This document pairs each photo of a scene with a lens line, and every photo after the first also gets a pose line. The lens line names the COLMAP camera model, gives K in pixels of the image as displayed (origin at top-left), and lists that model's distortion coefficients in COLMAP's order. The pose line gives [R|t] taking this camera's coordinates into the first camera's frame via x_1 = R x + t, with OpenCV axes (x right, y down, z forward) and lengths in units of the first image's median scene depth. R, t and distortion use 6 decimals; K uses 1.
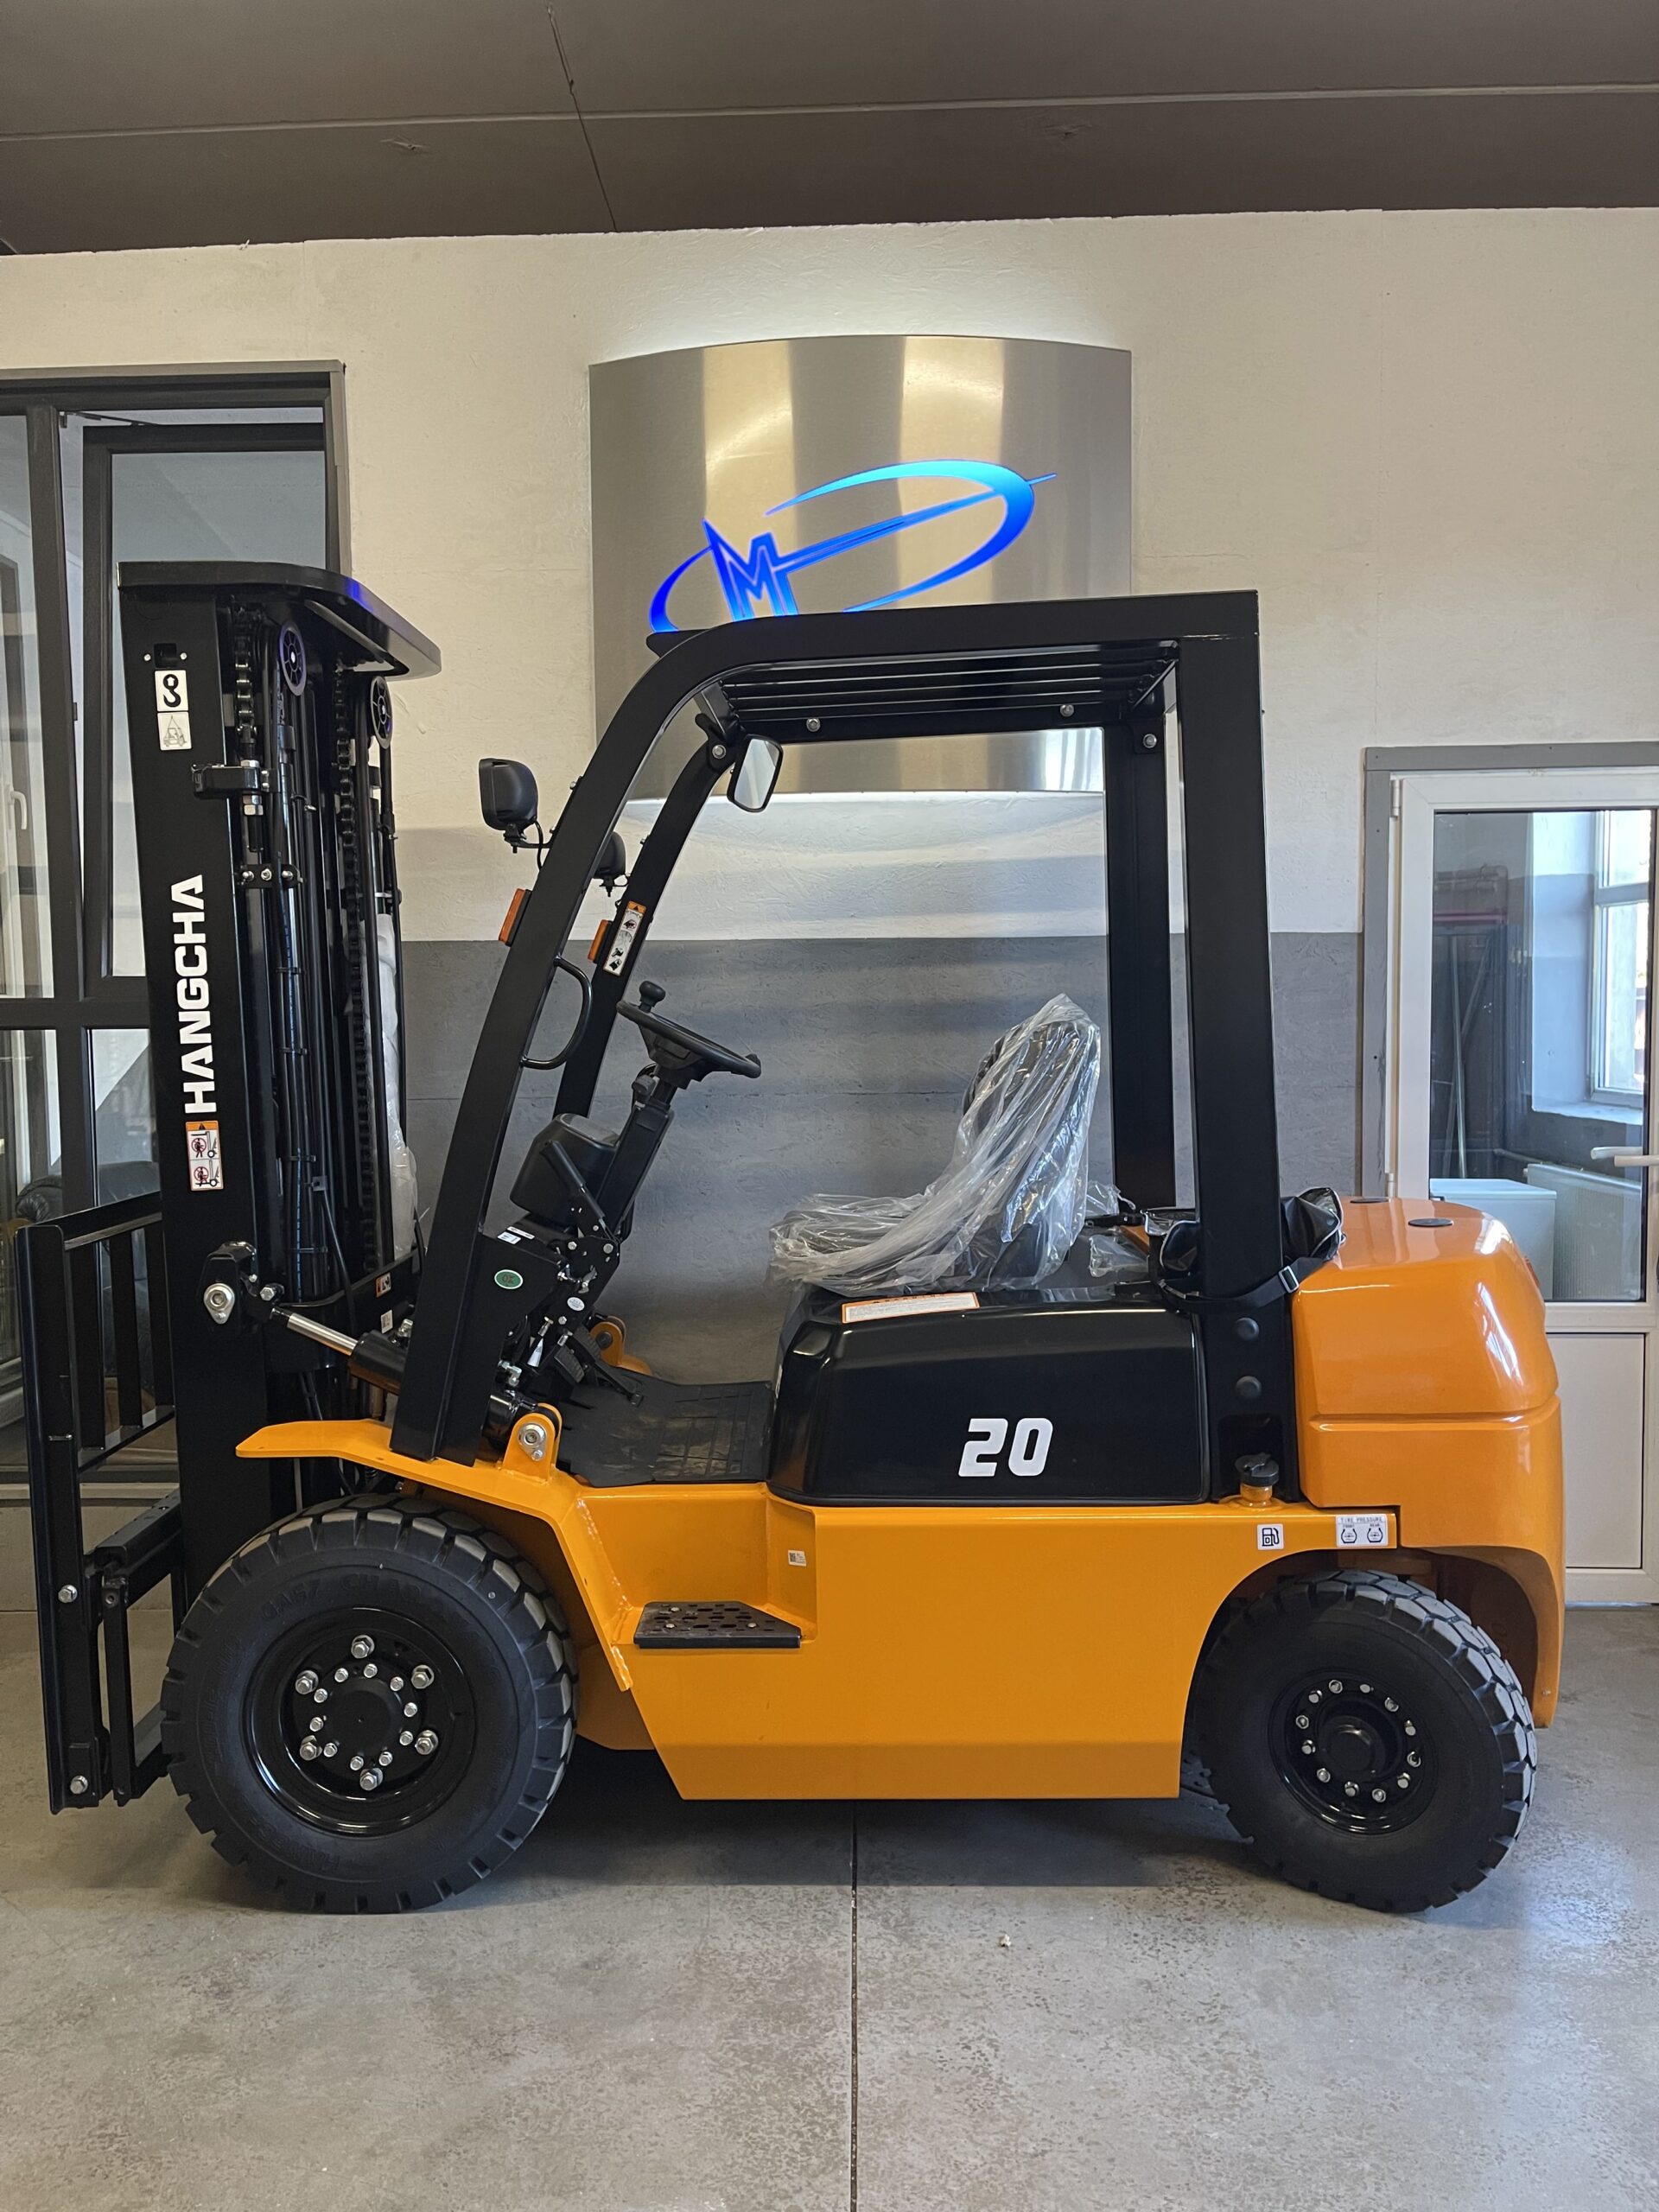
lens RADIAL K [[1674.8, 0, 829.5], [0, 1674.8, 1106.0], [0, 0, 1]] dist [0.068791, -0.091850]
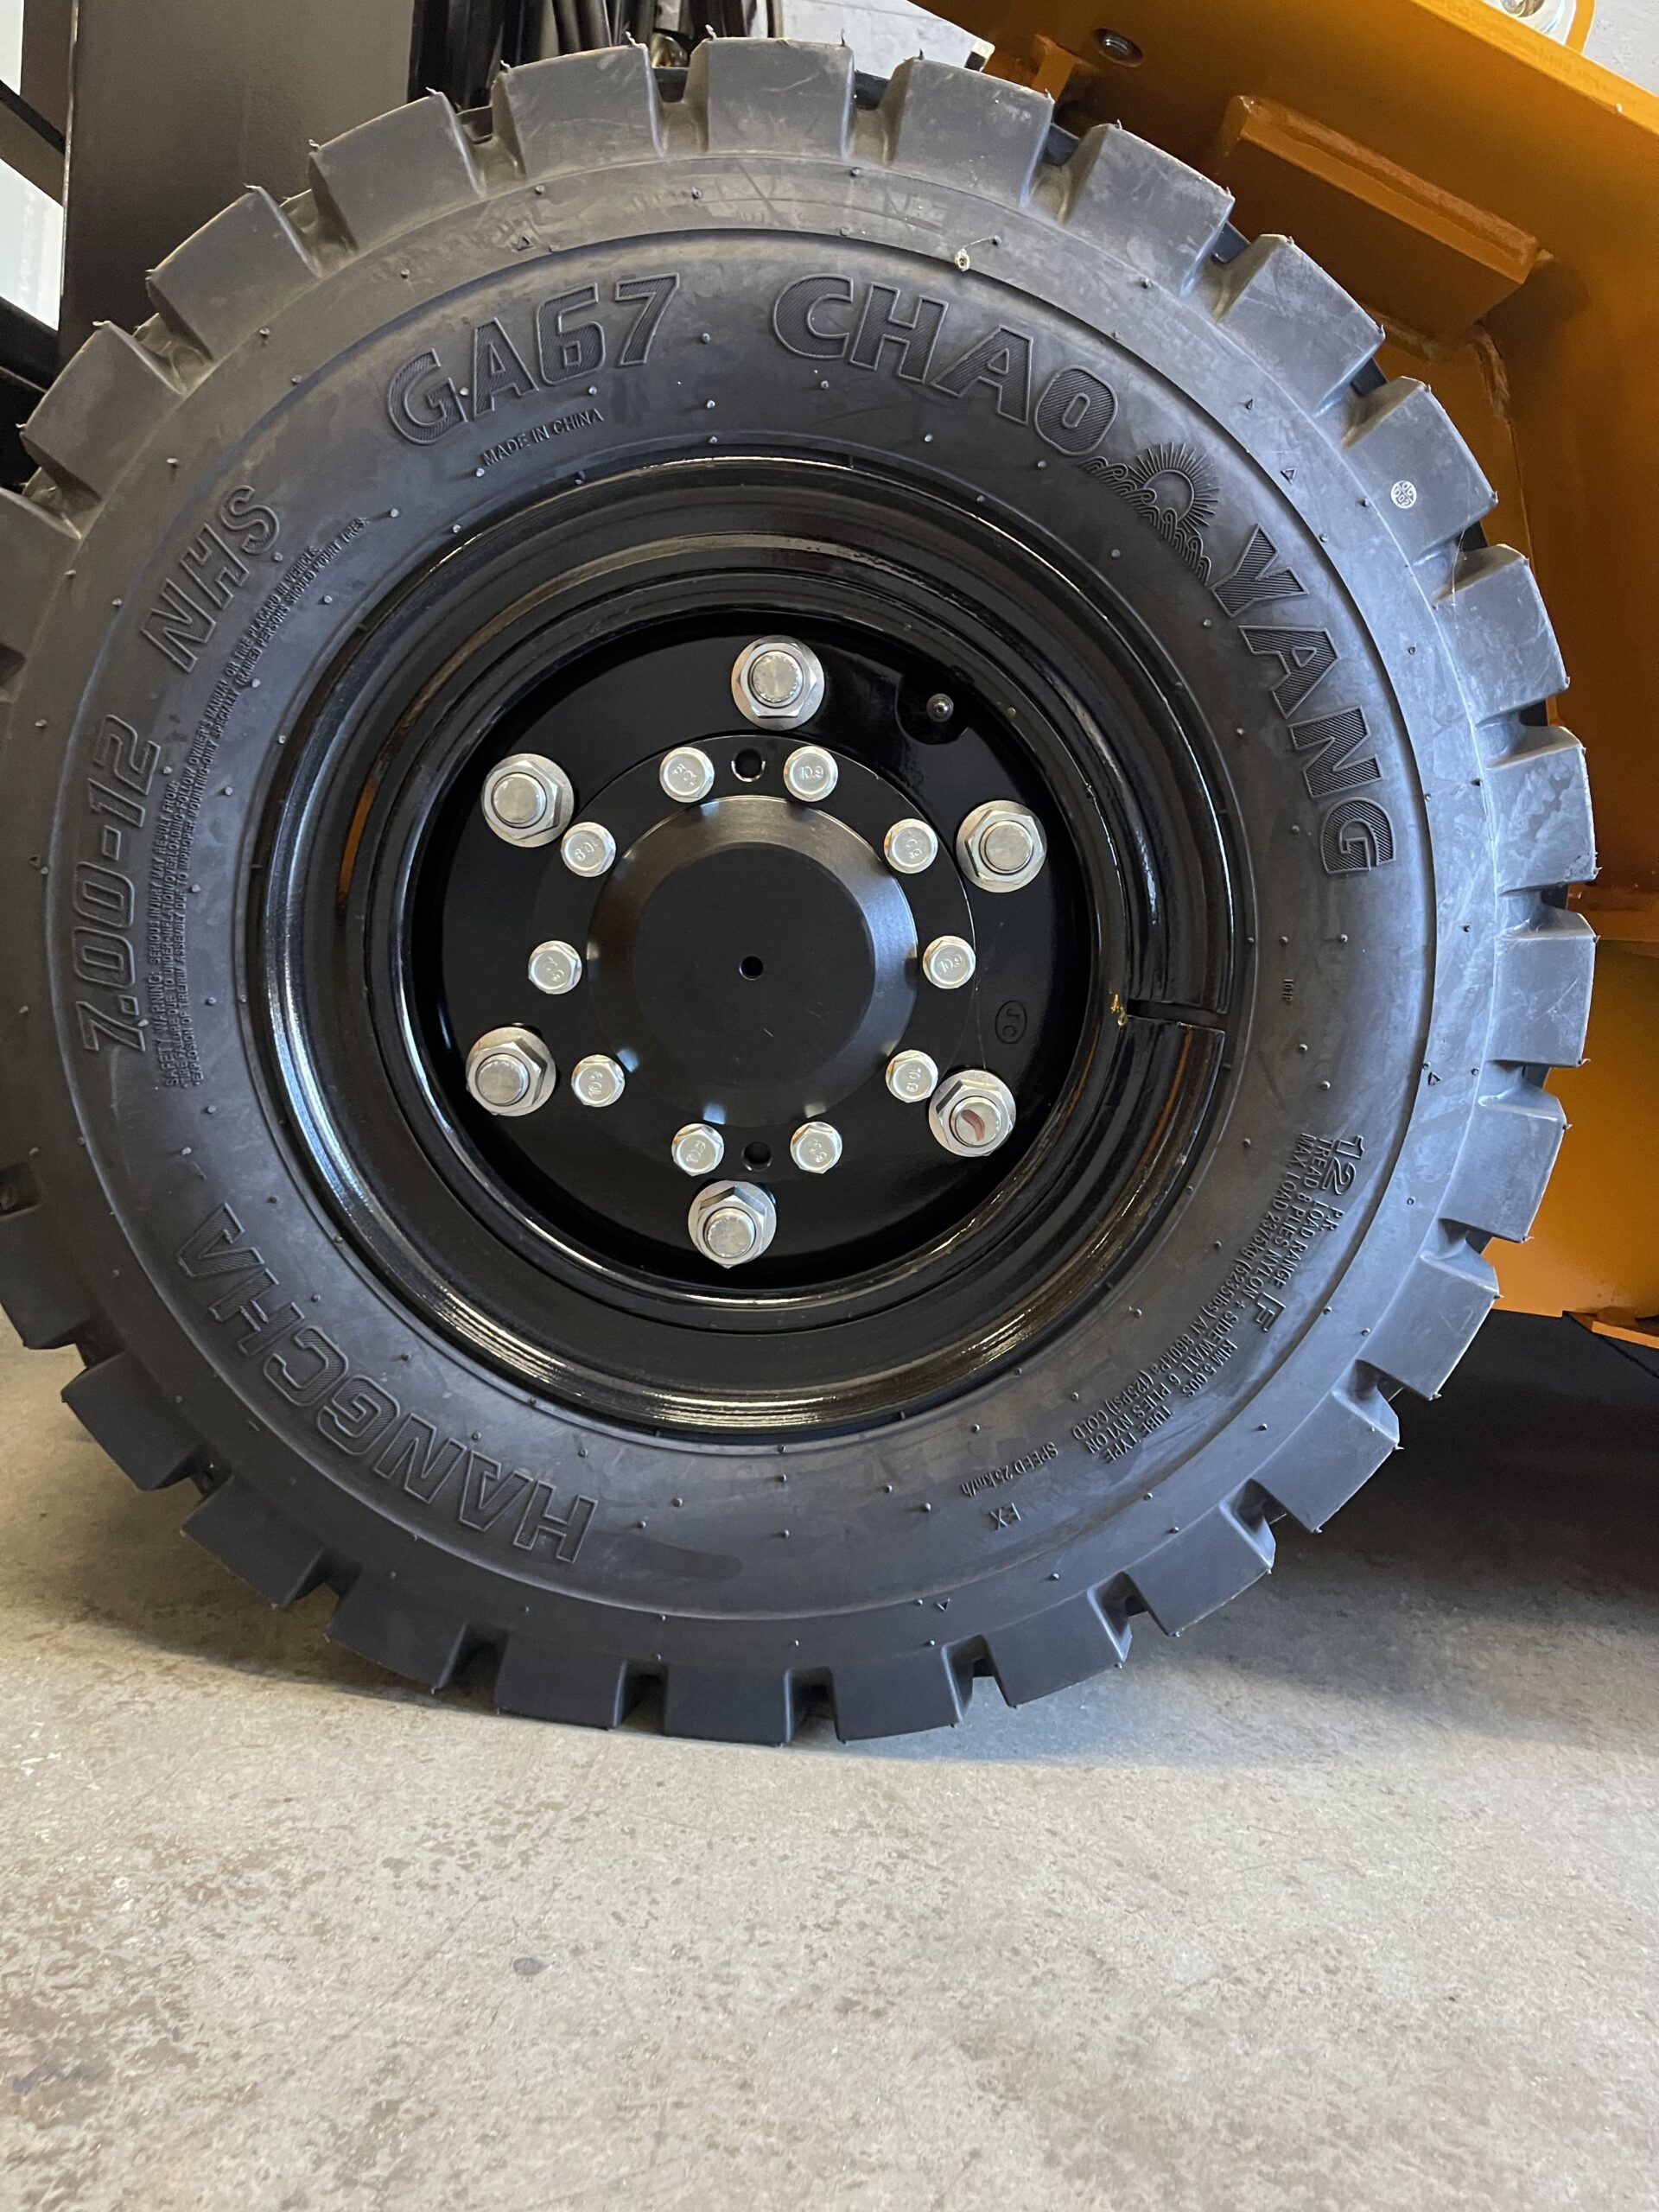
lens RADIAL K [[1674.8, 0, 829.5], [0, 1674.8, 1106.0], [0, 0, 1]] dist [0.068791, -0.091850]
pose [[0.988755, 0.137457, 0.058903, -0.275185], [-0.142838, 0.984704, 0.099777, 0.354515], [-0.044287, -0.107069, 0.993265, 0.757619]]
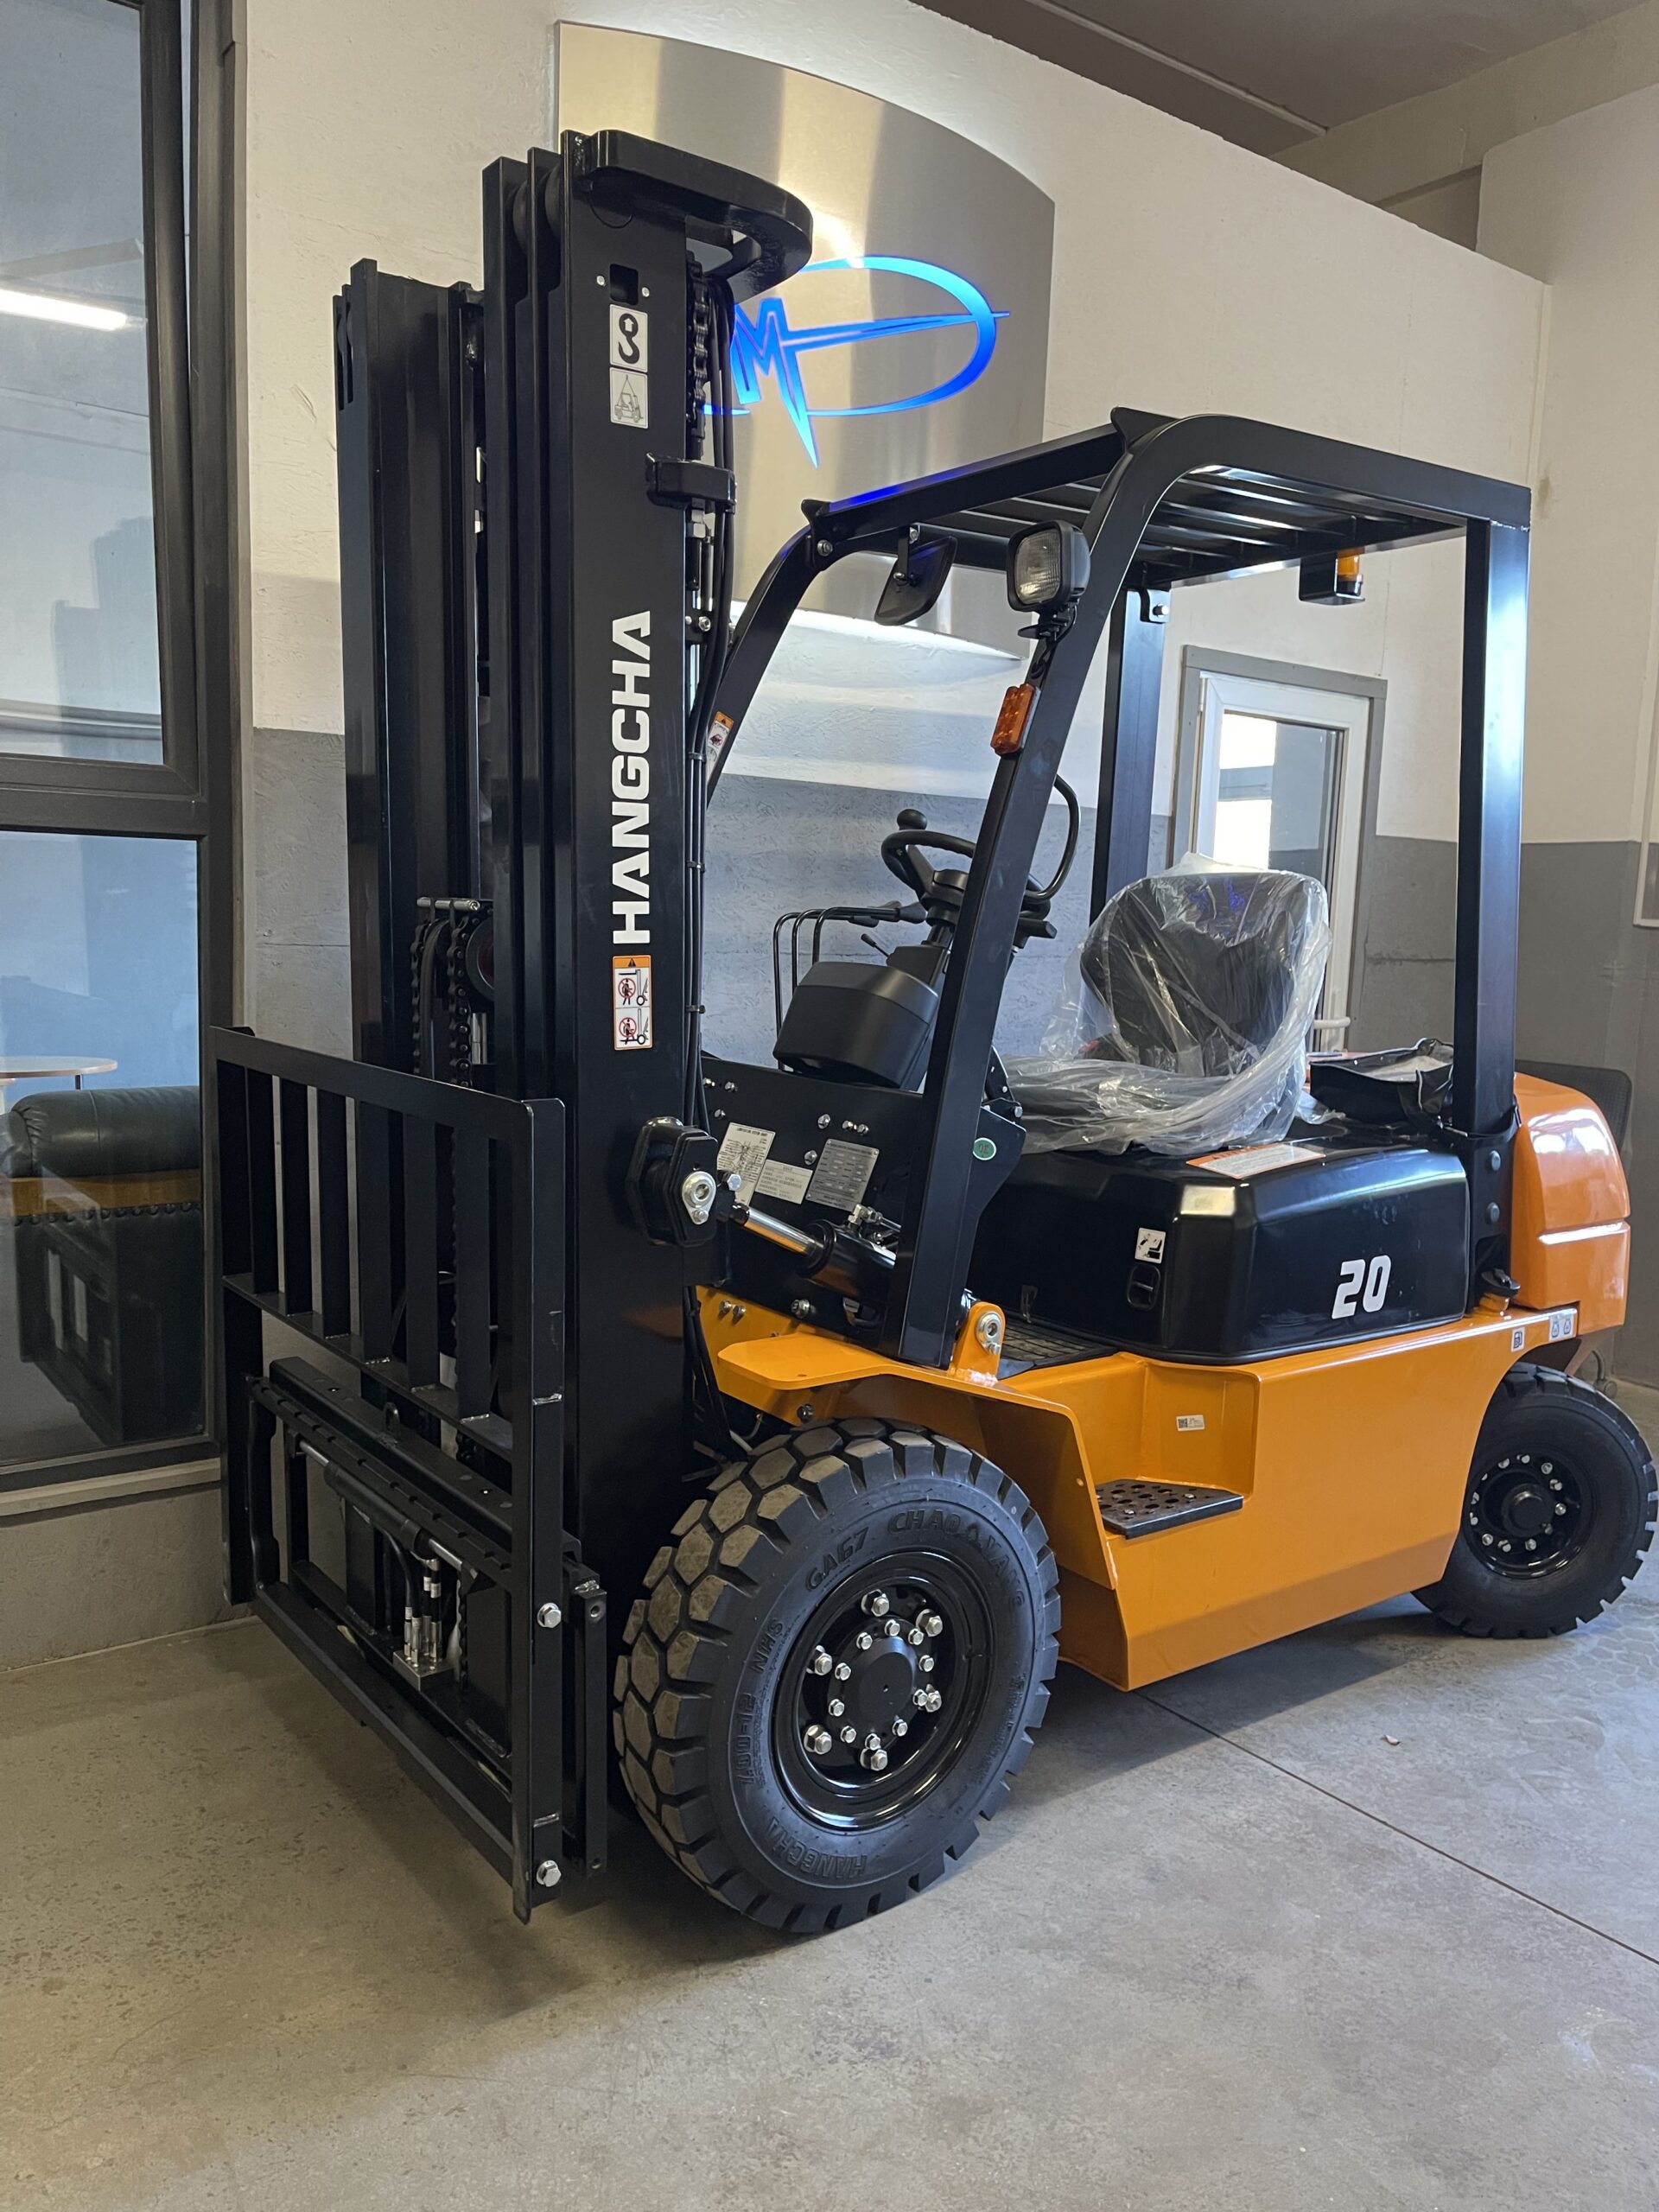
lens RADIAL K [[1682.4, 0, 826.6], [0, 1682.4, 1121.4], [0, 0, 1]] dist [0.057210, -0.086140]
pose [[0.787630, -0.036593, 0.615061, -0.790470], [-0.006315, 0.997703, 0.067445, 0.032468], [-0.616116, -0.057006, 0.785590, 0.385498]]
